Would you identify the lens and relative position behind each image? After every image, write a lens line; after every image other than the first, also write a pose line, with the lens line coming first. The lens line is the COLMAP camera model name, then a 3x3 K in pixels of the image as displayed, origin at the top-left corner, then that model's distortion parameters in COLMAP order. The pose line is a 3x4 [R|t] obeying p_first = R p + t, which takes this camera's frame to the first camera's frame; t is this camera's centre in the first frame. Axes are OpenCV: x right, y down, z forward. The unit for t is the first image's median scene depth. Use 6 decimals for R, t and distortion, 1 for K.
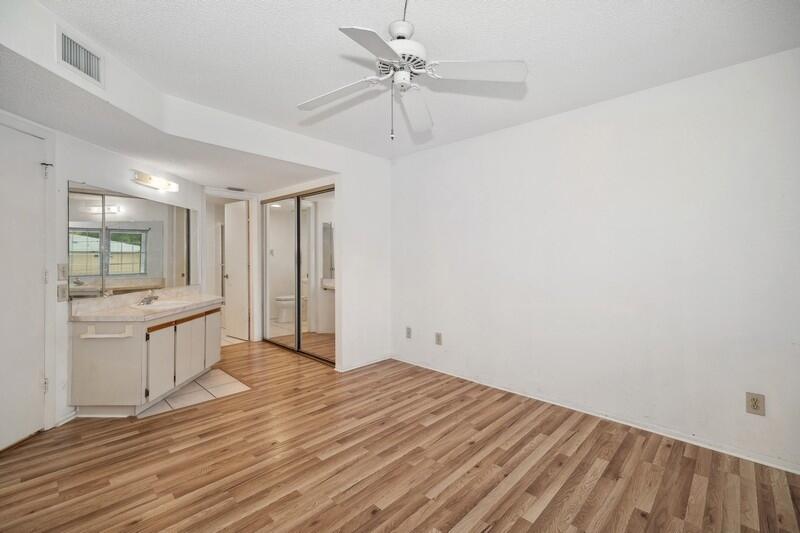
lens RADIAL K [[351.0, 0, 398.2], [0, 351.0, 262.8], [0, 0, 1]] dist [-0.013287, 0.000004]
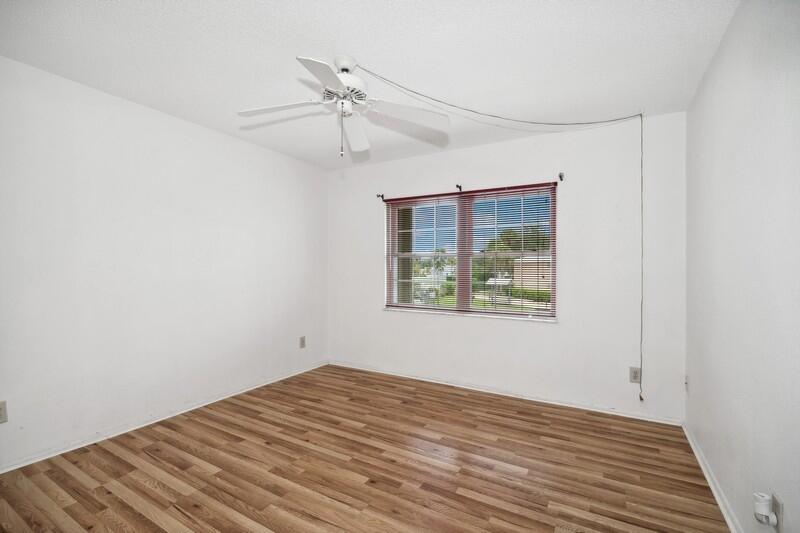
lens RADIAL K [[363.5, 0, 400.0], [0, 363.5, 266.5], [0, 0, 1]] dist [-0.029655, -0.000464]
pose [[-0.239340, -0.012633, 0.970854, -0.901978], [0.009337, 0.999839, 0.015312, -0.026807], [-0.970891, 0.012729, -0.239183, 0.845925]]
